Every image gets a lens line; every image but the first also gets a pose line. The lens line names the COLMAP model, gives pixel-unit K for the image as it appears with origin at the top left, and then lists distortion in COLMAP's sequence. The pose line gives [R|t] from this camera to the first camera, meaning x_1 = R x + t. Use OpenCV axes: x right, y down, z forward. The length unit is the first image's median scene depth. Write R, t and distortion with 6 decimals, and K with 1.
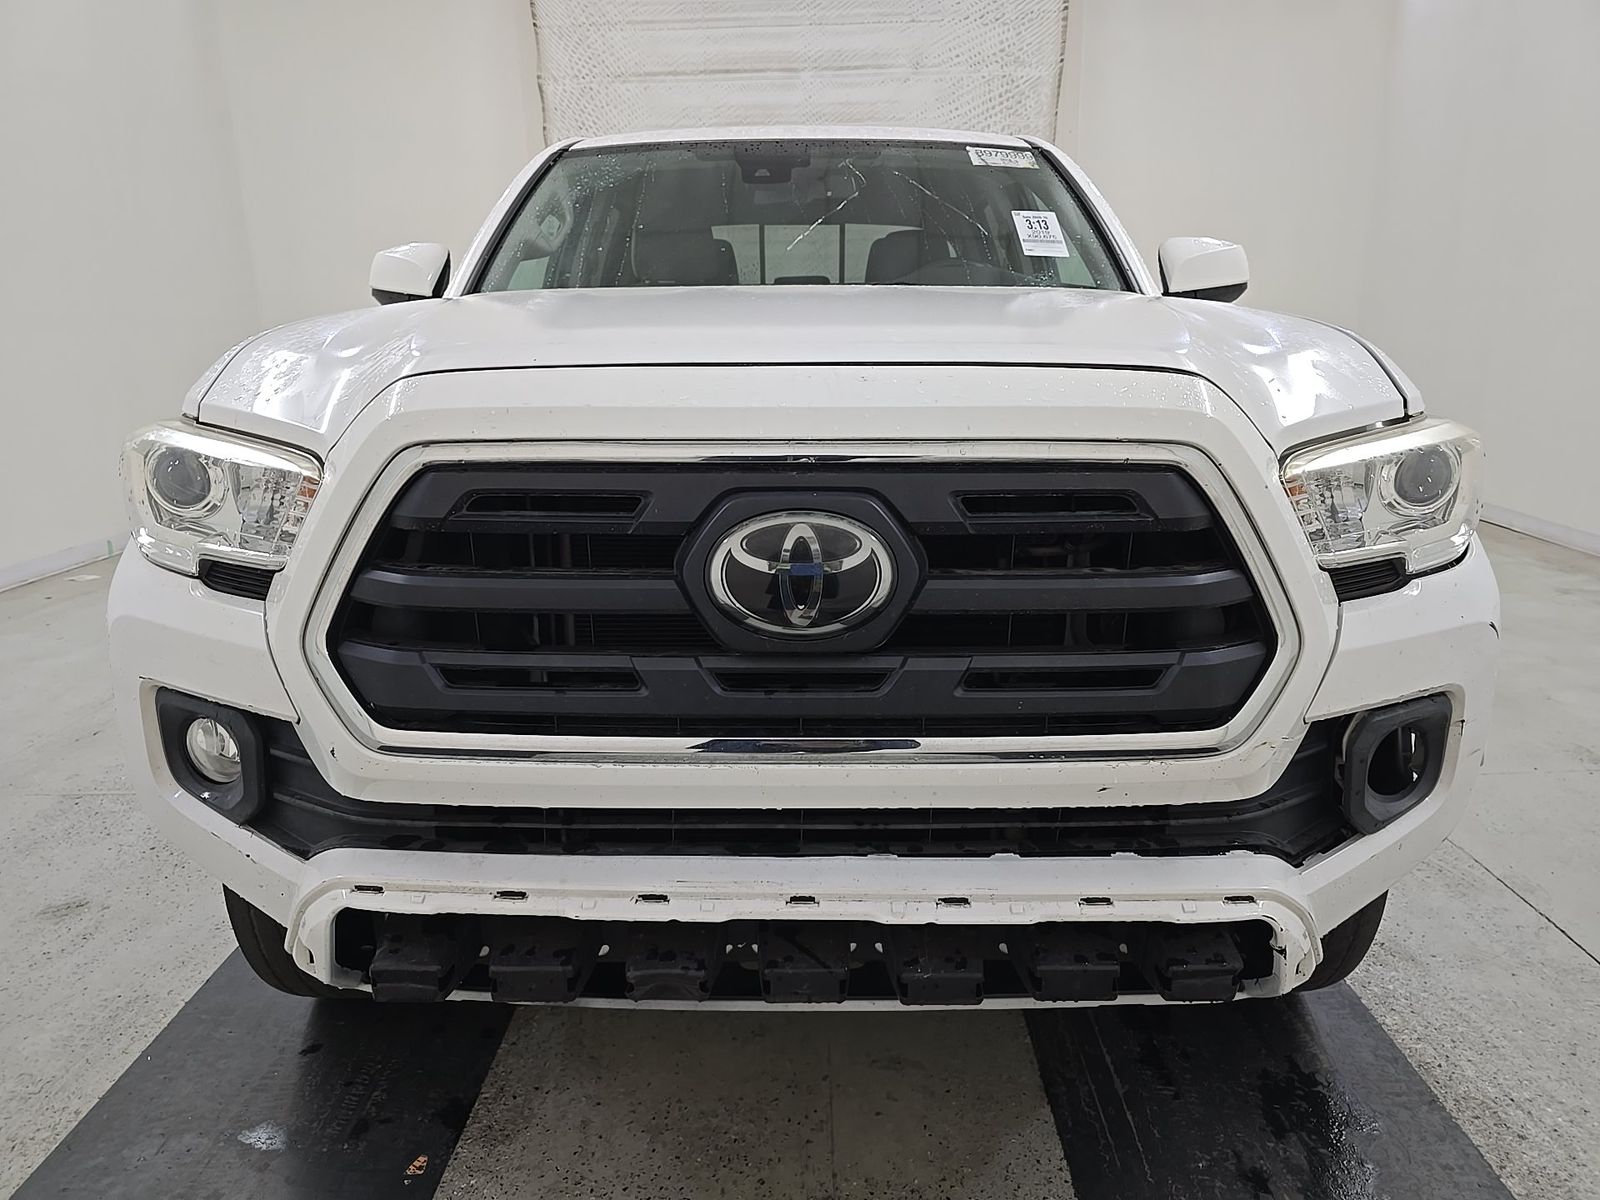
lens RADIAL K [[1075.6, 0, 798.0], [0, 1075.6, 591.9], [0, 0, 1]] dist [0.056095, -0.046803]
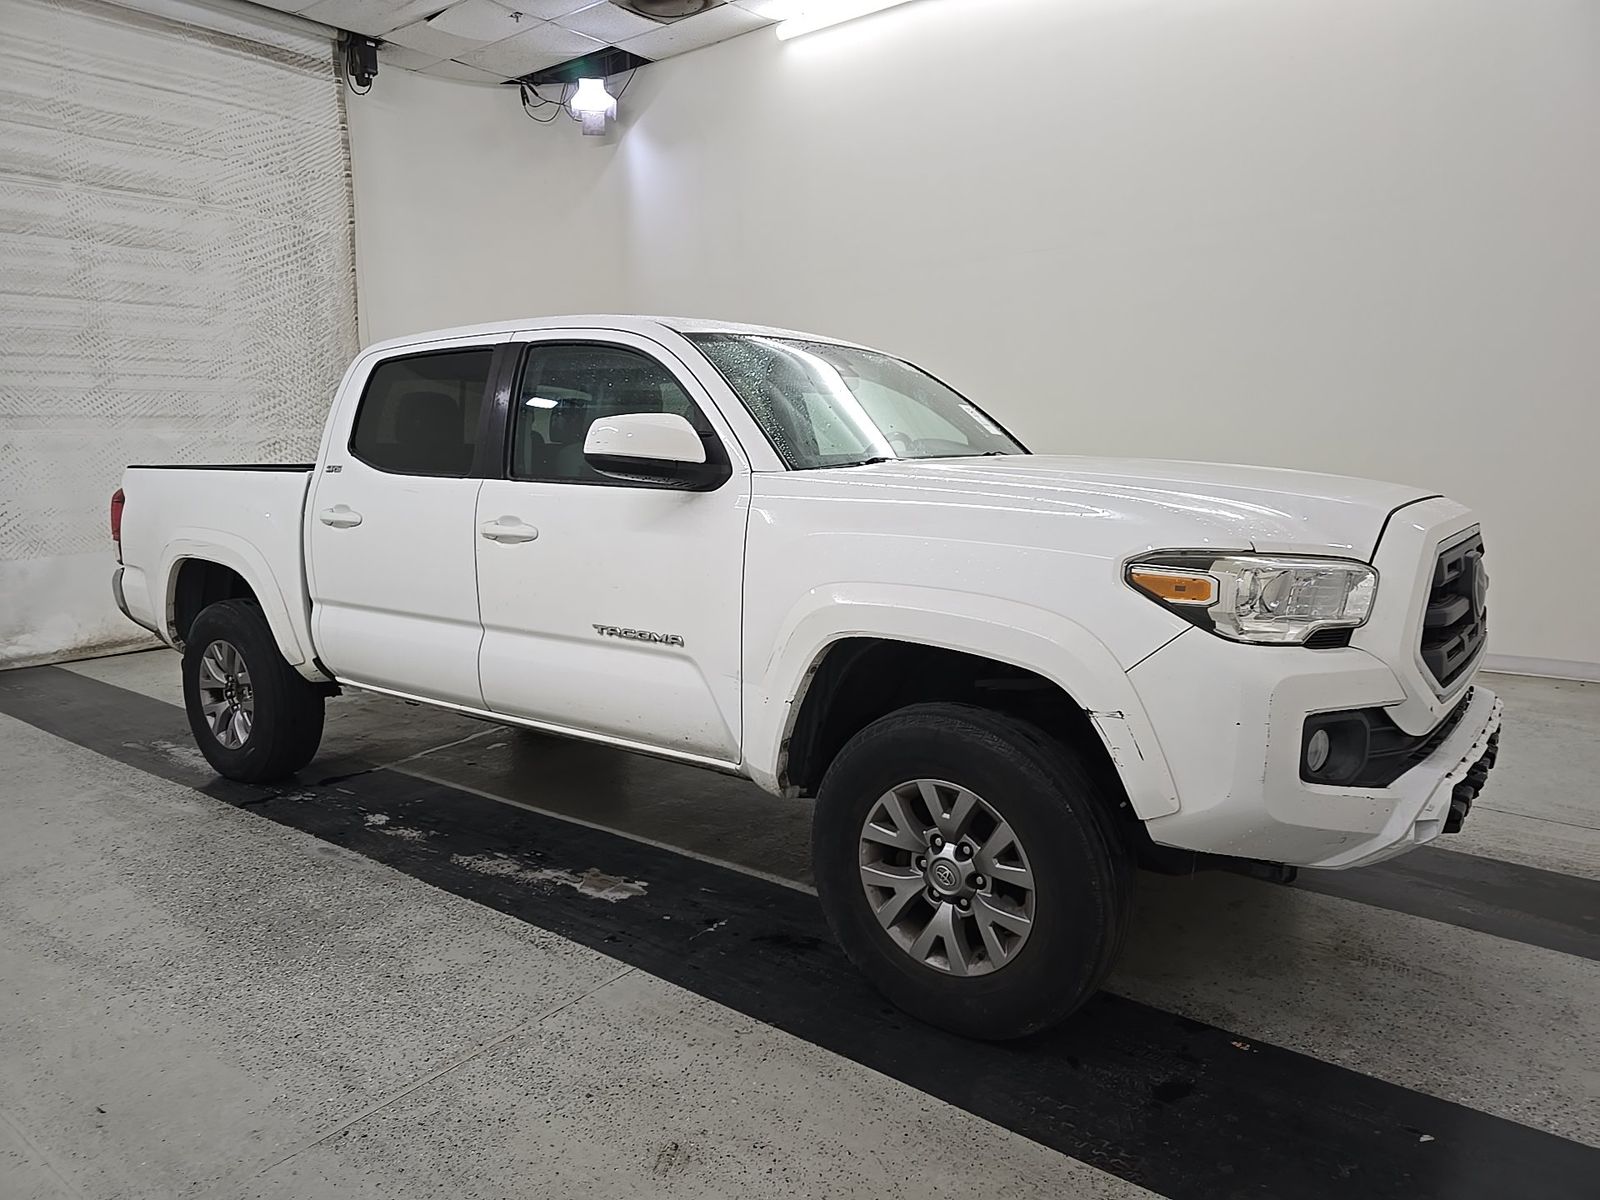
lens RADIAL K [[1075.6, 0, 798.0], [0, 1075.6, 591.9], [0, 0, 1]] dist [0.056095, -0.046803]
pose [[0.599606, -0.105086, 0.793366, -0.364195], [0.200262, 0.979504, -0.021611, -0.032604], [-0.774834, 0.171839, 0.608361, 0.093122]]
